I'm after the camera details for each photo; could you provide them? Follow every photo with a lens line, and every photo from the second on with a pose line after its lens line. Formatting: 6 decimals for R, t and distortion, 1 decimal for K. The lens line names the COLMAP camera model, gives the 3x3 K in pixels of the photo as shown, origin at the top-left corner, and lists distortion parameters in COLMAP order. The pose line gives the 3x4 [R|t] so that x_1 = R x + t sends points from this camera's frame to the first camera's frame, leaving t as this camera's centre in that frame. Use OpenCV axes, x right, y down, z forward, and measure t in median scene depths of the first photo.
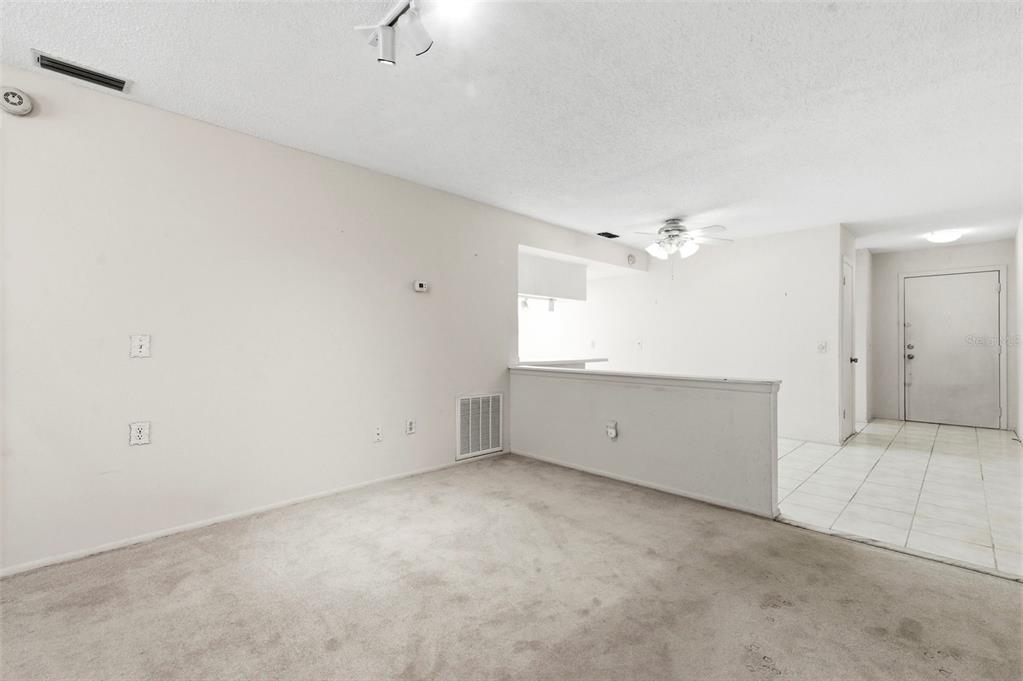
lens RADIAL K [[457.7, 0, 513.2], [0, 457.7, 343.2], [0, 0, 1]] dist [0.002075, 0.000080]
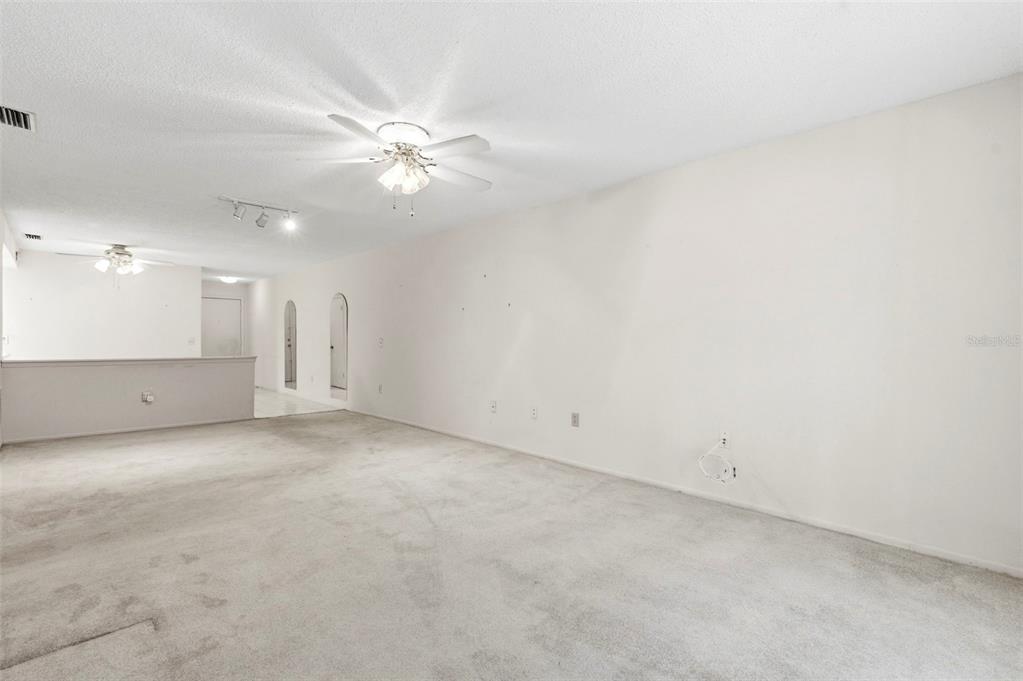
lens RADIAL K [[455.9, 0, 517.2], [0, 455.9, 340.3], [0, 0, 1]] dist [0.003082, 0.000306]
pose [[0.011244, 0.000952, 0.999936, -0.845920], [-0.004908, 0.999988, -0.000897, 0.000780], [-0.999925, -0.004898, 0.011249, -0.146857]]
